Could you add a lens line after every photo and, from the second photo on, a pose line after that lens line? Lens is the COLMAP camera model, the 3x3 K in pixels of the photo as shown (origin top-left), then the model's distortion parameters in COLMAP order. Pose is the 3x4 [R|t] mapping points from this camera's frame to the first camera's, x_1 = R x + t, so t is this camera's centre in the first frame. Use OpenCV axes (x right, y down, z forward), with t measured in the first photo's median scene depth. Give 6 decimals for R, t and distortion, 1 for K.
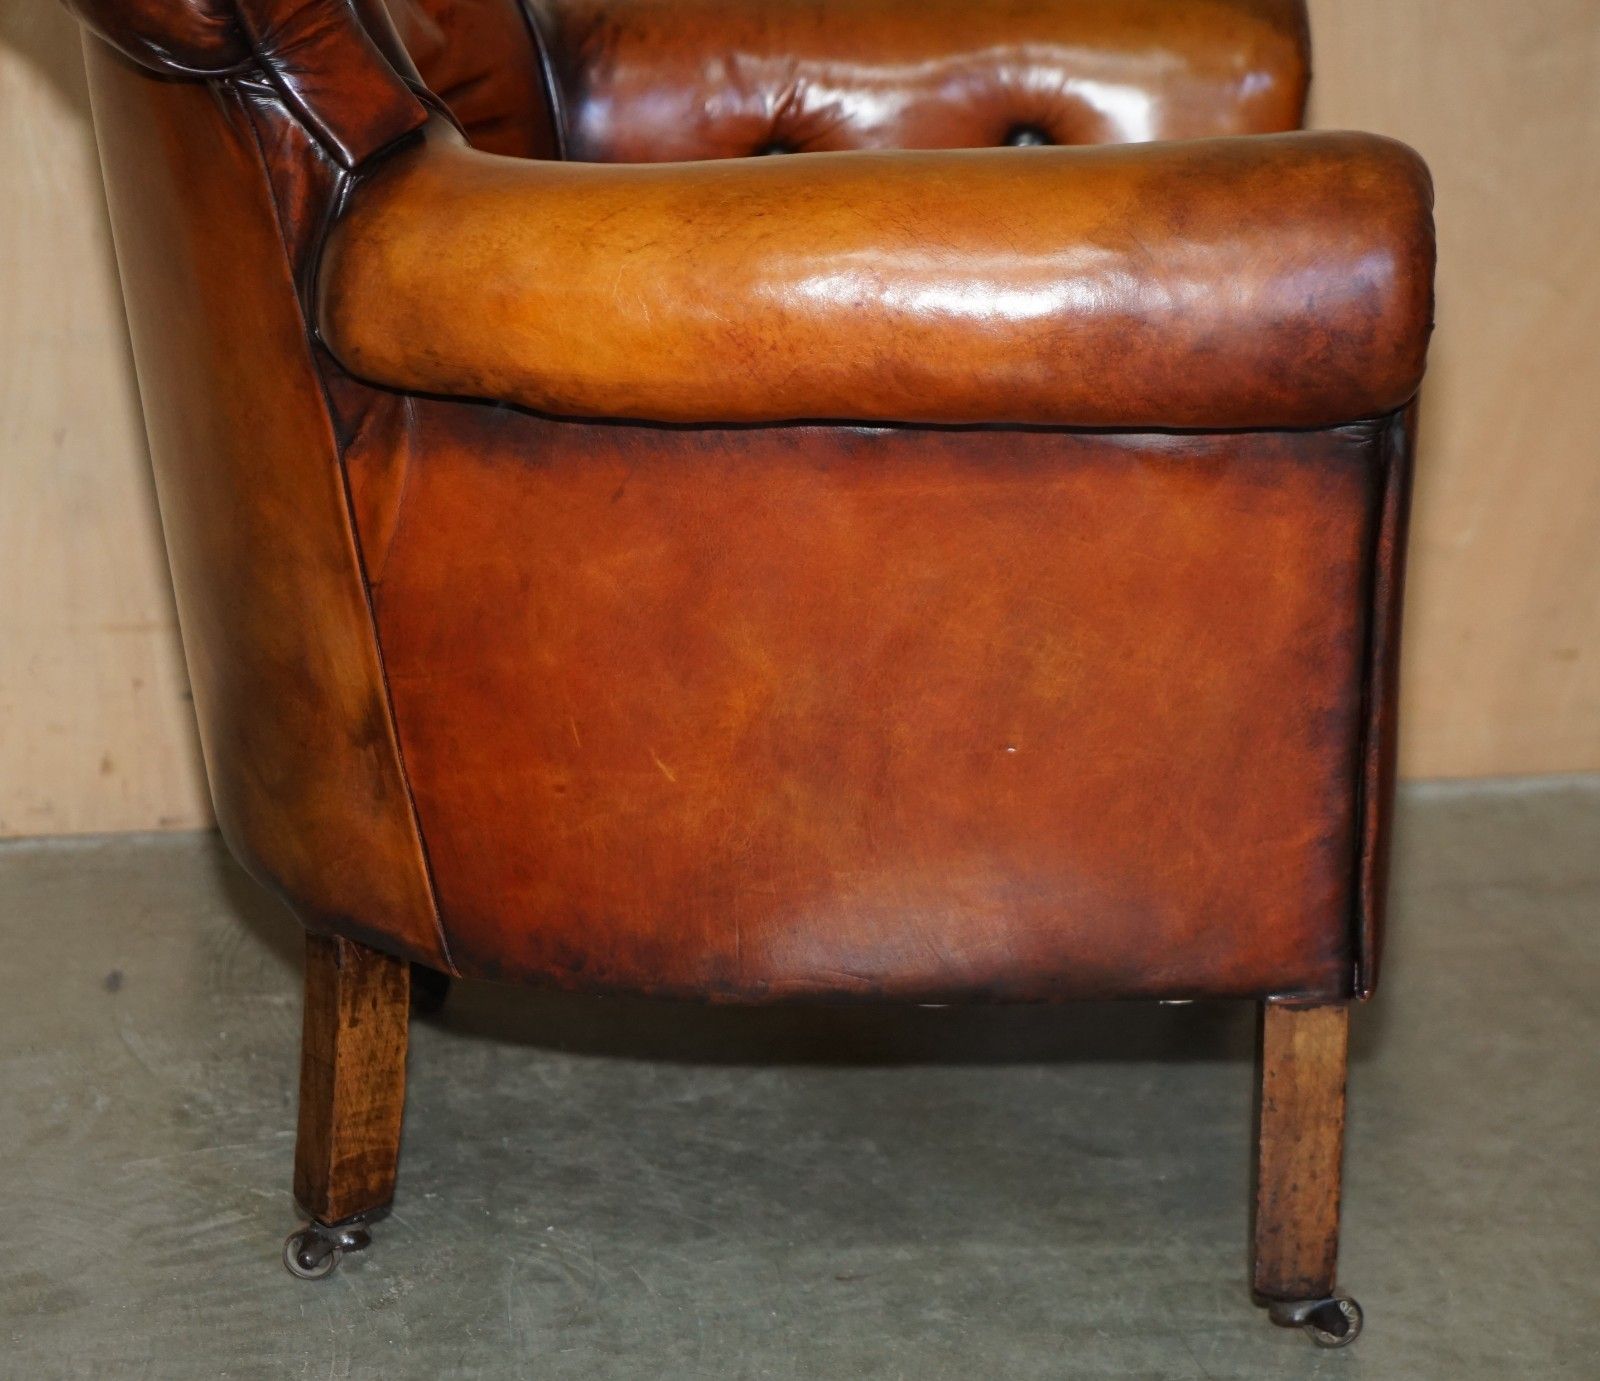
lens RADIAL K [[4217.0, 0, 800.0], [0, 4217.0, 690.5], [0, 0, 1]] dist [-0.051265, 0.248455]
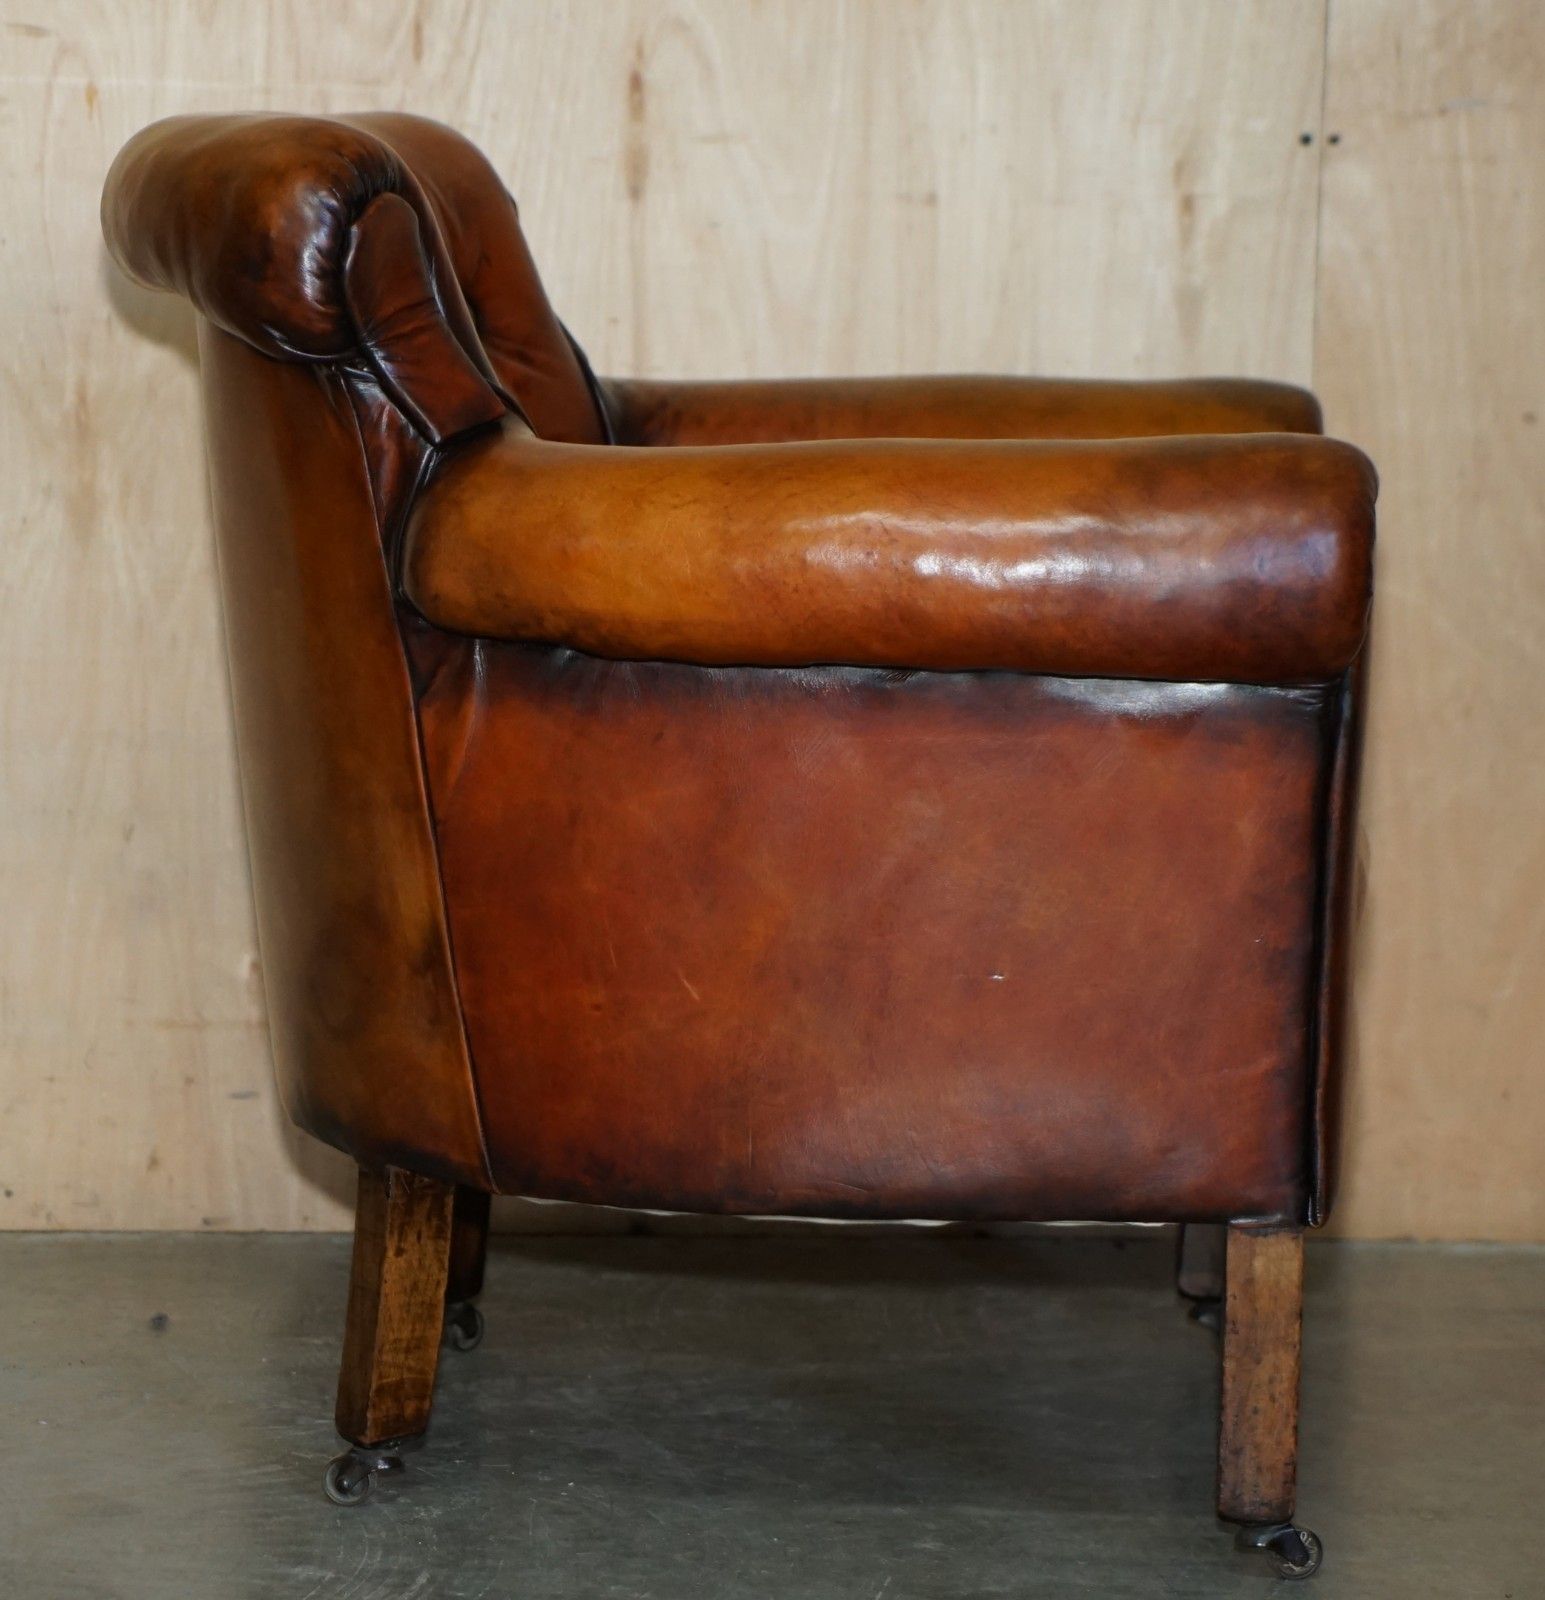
lens RADIAL K [[5236.6, 0, 705.2], [0, 5236.6, 800.4], [0, 0, 1]] dist [0.057421, 1.562138]
pose [[0.998593, 0.030442, -0.043428, 0.030715], [-0.037126, 0.986007, -0.162518, 0.195191], [0.037873, 0.163901, 0.985749, -0.381108]]
